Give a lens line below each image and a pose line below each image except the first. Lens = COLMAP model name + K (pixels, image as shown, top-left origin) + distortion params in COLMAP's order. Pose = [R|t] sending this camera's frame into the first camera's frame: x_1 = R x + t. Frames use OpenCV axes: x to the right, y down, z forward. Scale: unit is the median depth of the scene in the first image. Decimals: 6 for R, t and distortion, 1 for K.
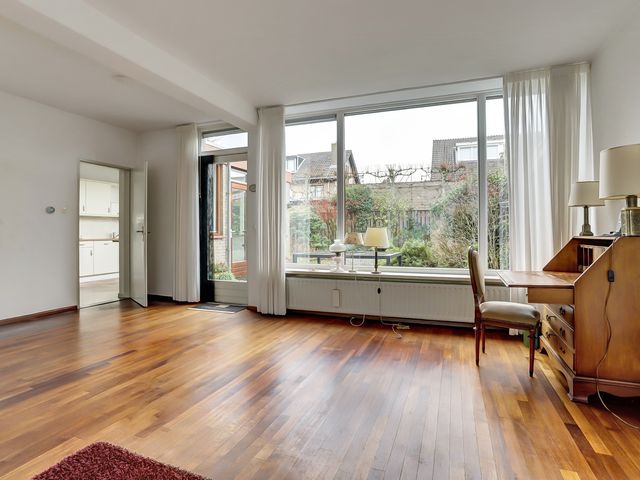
lens RADIAL K [[362.2, 0, 320.0], [0, 362.2, 240.0], [0, 0, 1]] dist [-0.000625, 0.000613]
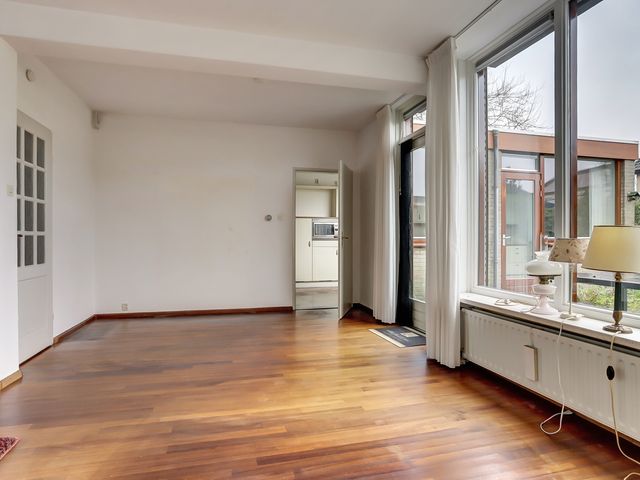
lens RADIAL K [[386.2, 0, 320.0], [0, 386.2, 240.0], [0, 0, 1]] dist [-0.000985, 0.000619]
pose [[0.575140, 0.003964, -0.818045, 0.319986], [-0.019443, 0.999772, -0.008825, -0.006098], [0.817824, 0.020981, 0.575086, 0.427432]]
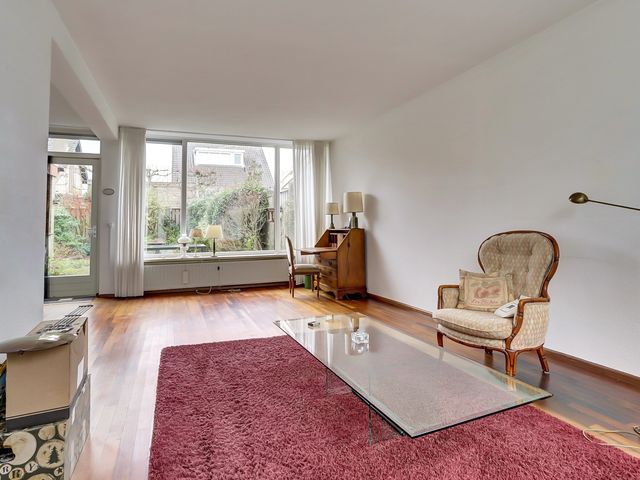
lens RADIAL K [[362.2, 0, 320.0], [0, 362.2, 240.0], [0, 0, 1]] dist [-0.000625, 0.000613]
pose [[0.739164, -0.029007, 0.672901, -0.482268], [0.023669, 0.999574, 0.017089, 0.010706], [-0.673110, 0.003296, 0.739535, -0.329006]]
